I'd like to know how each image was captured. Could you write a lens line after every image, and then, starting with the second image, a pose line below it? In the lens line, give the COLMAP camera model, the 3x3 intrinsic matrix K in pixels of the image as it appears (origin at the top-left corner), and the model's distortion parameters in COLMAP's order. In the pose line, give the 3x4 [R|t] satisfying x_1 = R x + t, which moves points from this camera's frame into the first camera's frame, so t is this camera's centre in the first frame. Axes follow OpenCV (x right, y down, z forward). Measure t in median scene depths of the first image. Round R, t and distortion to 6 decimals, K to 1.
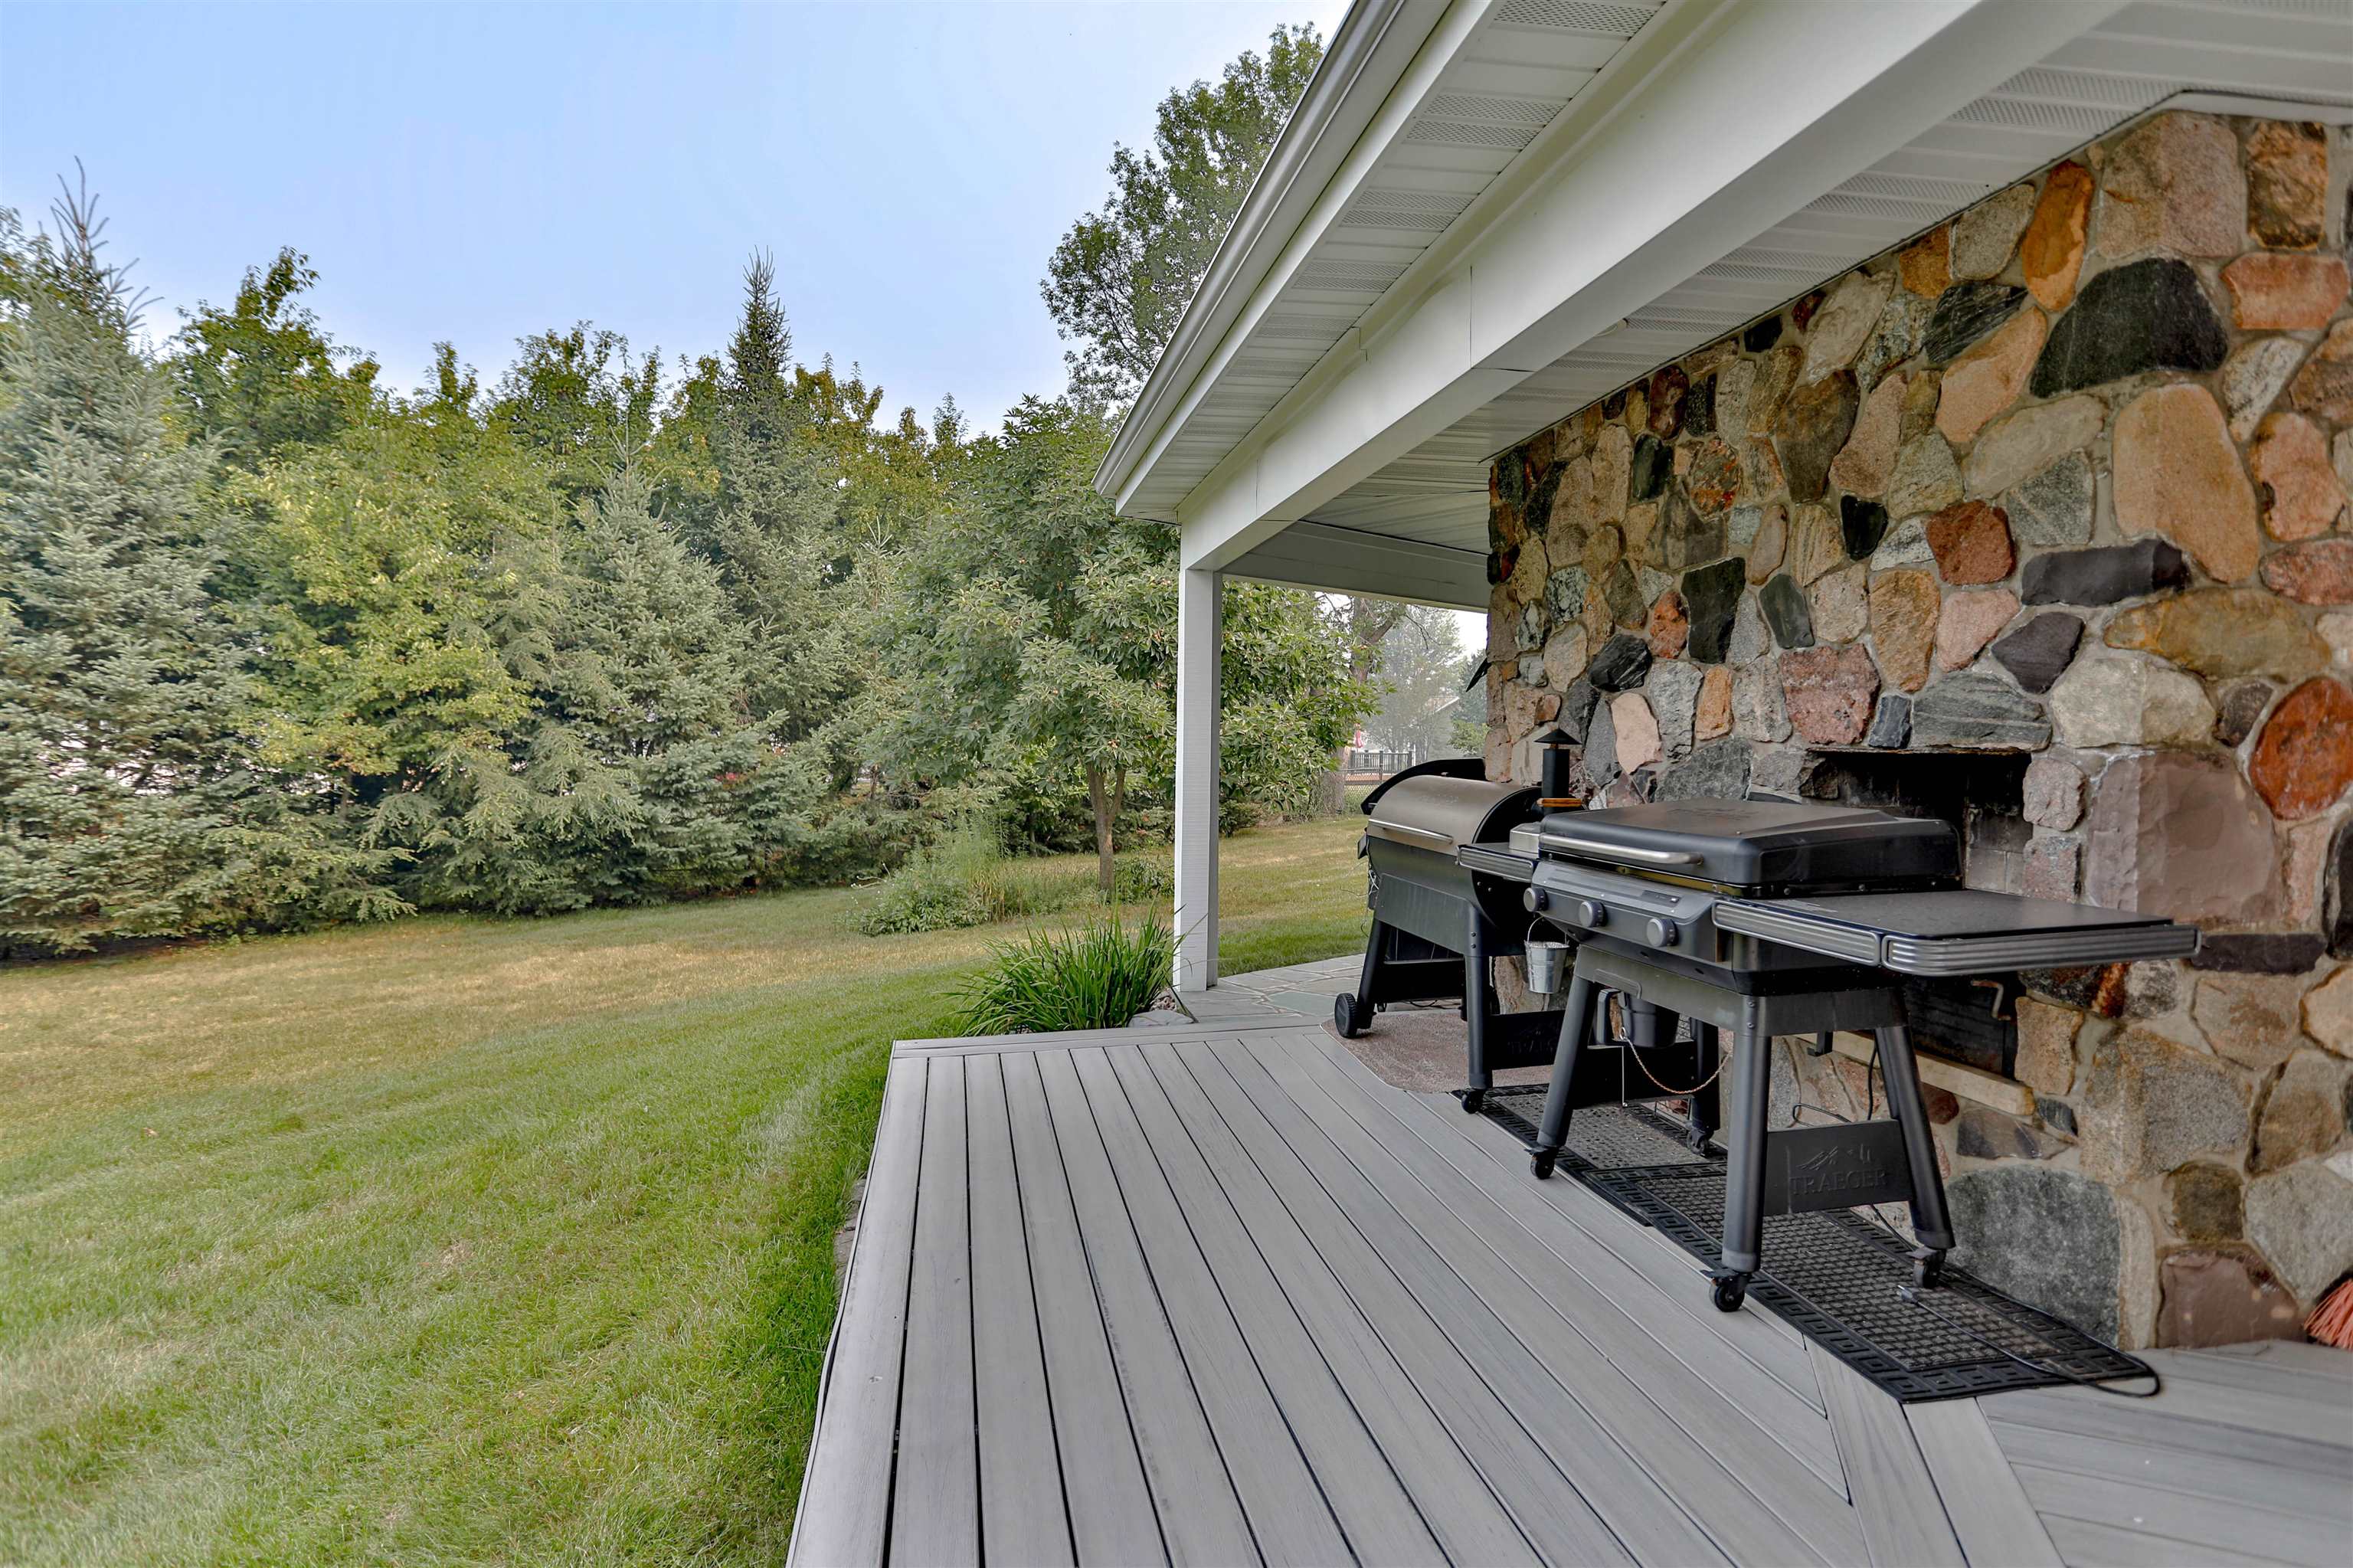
lens RADIAL K [[1221.9, 0, 1176.5], [0, 1221.9, 784.0], [0, 0, 1]] dist [-0.000971, -0.000024]
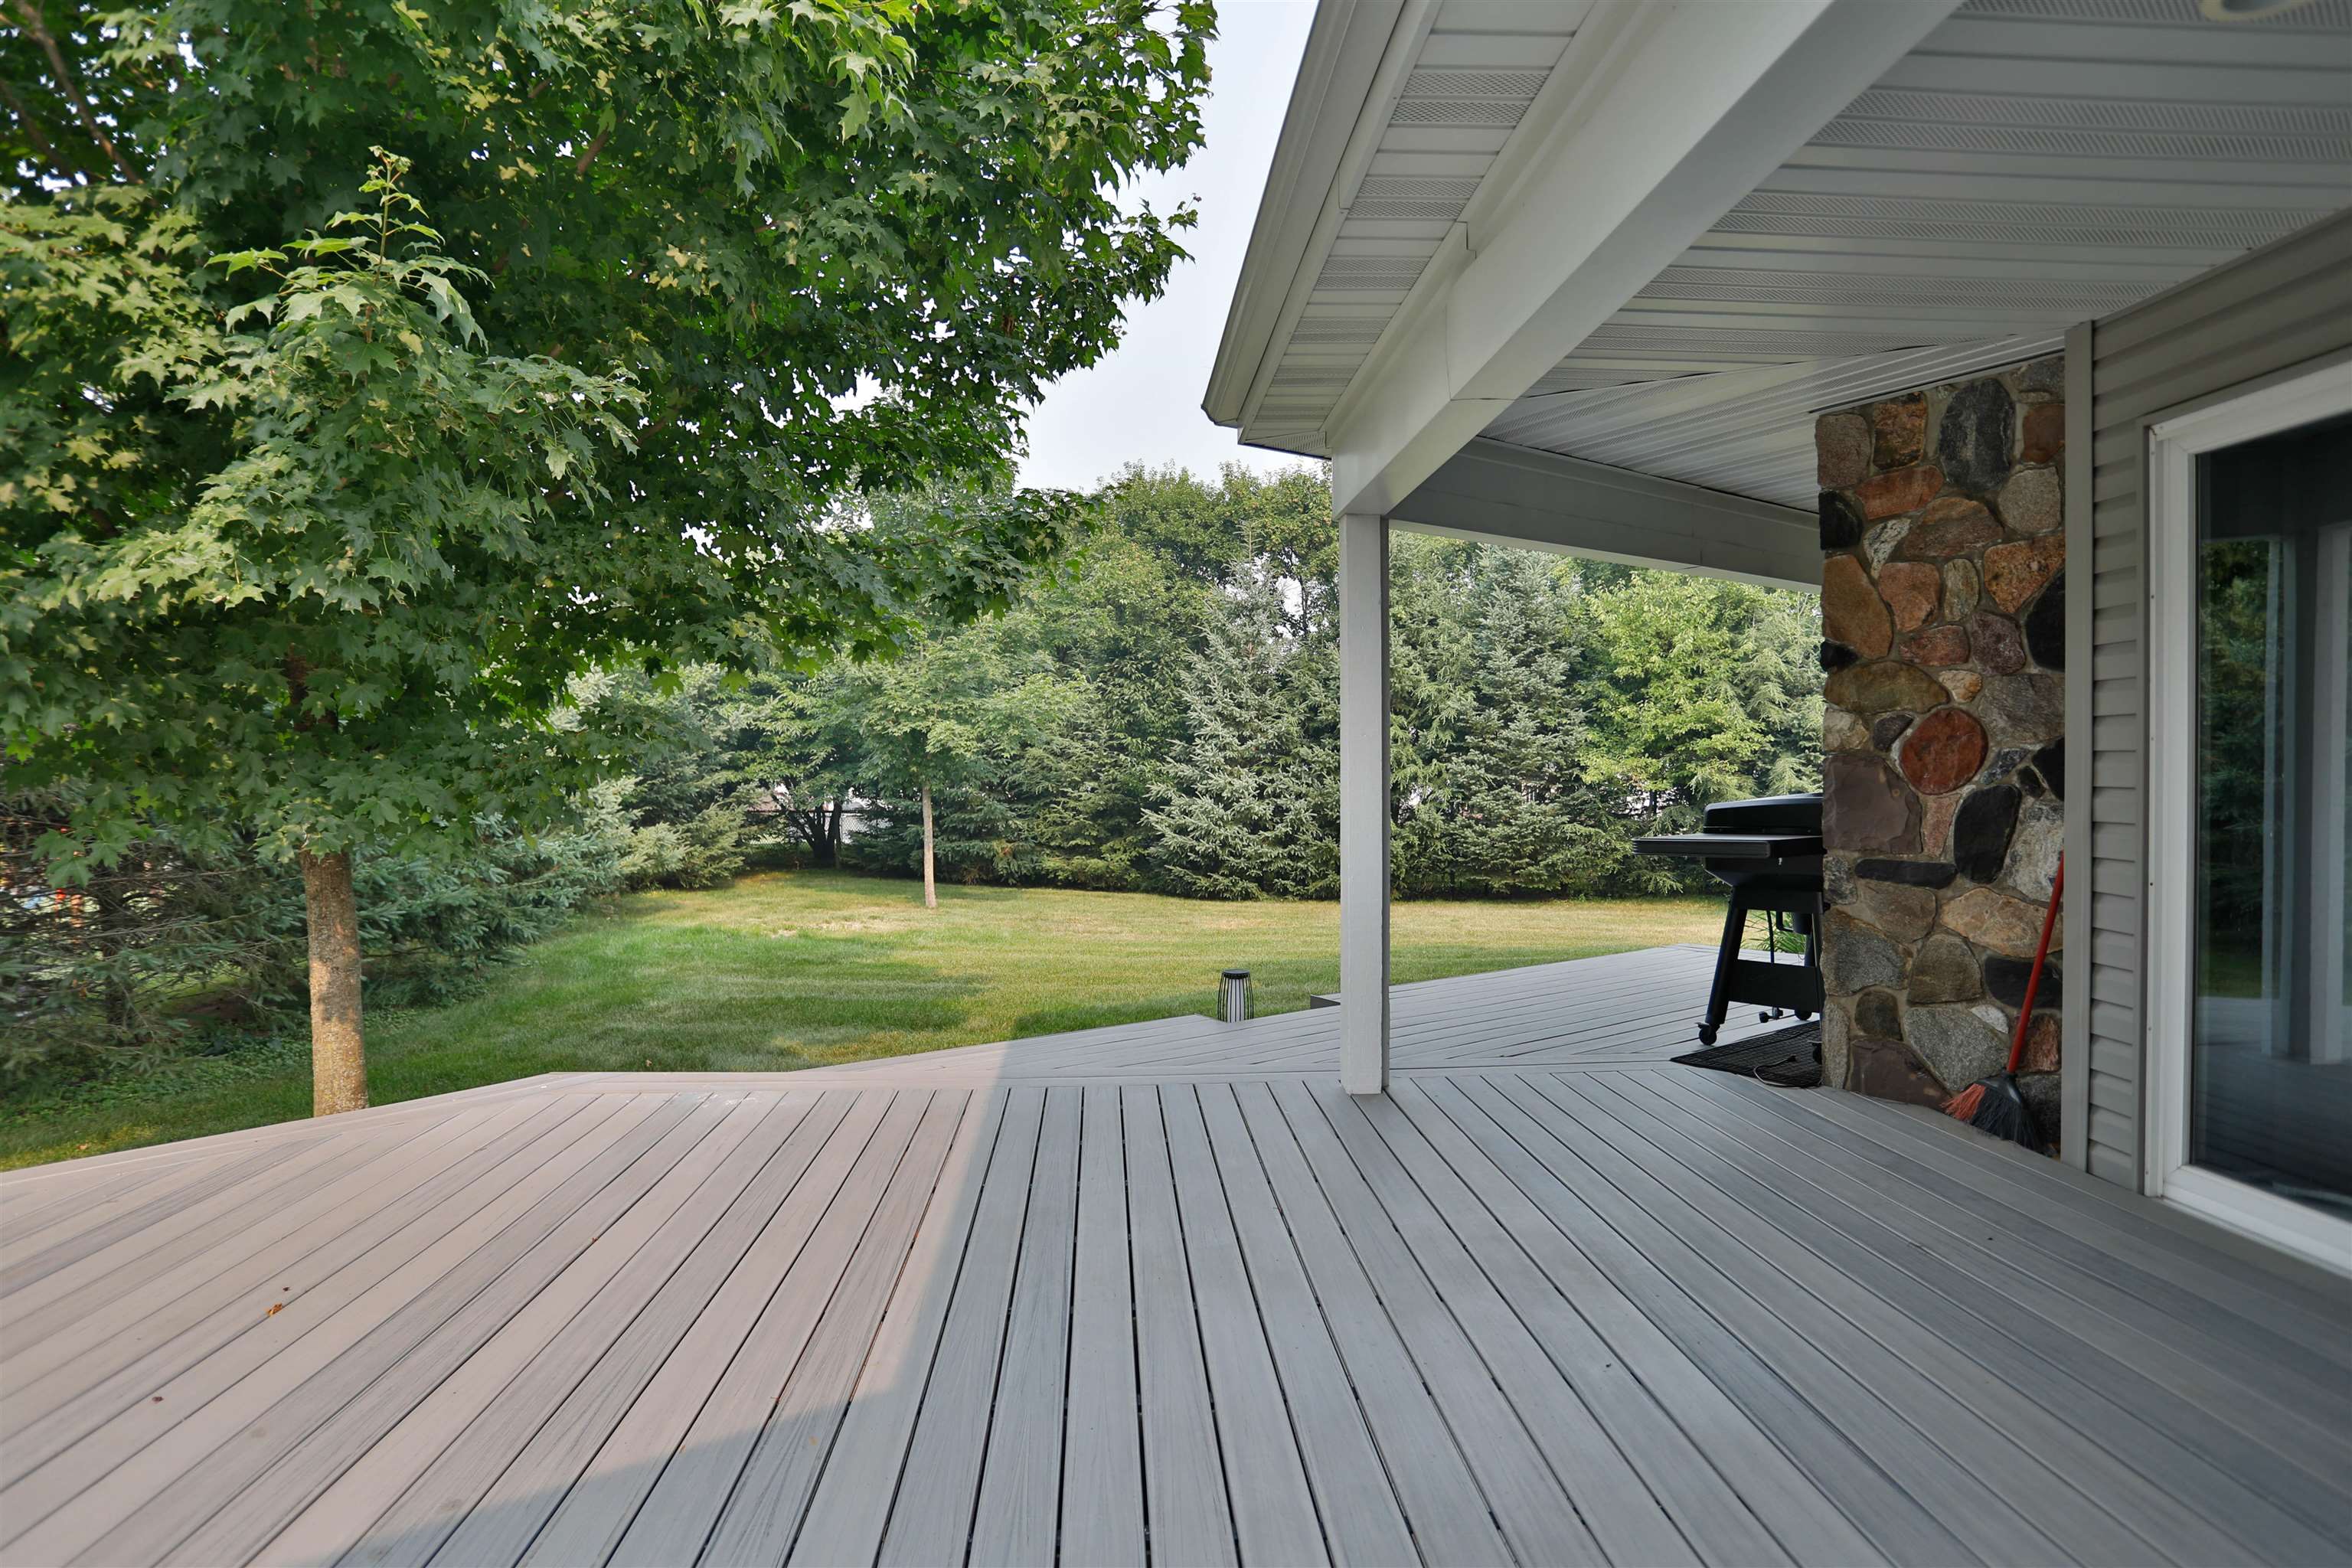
lens RADIAL K [[1221.3, 0, 1176.0], [0, 1221.3, 784.0], [0, 0, 1]] dist [-0.000971, -0.000024]
pose [[0.427064, 0.003268, -0.904215, 0.442203], [-0.027608, 0.999574, -0.009427, 0.013197], [0.903800, 0.028989, 0.426973, -0.145436]]
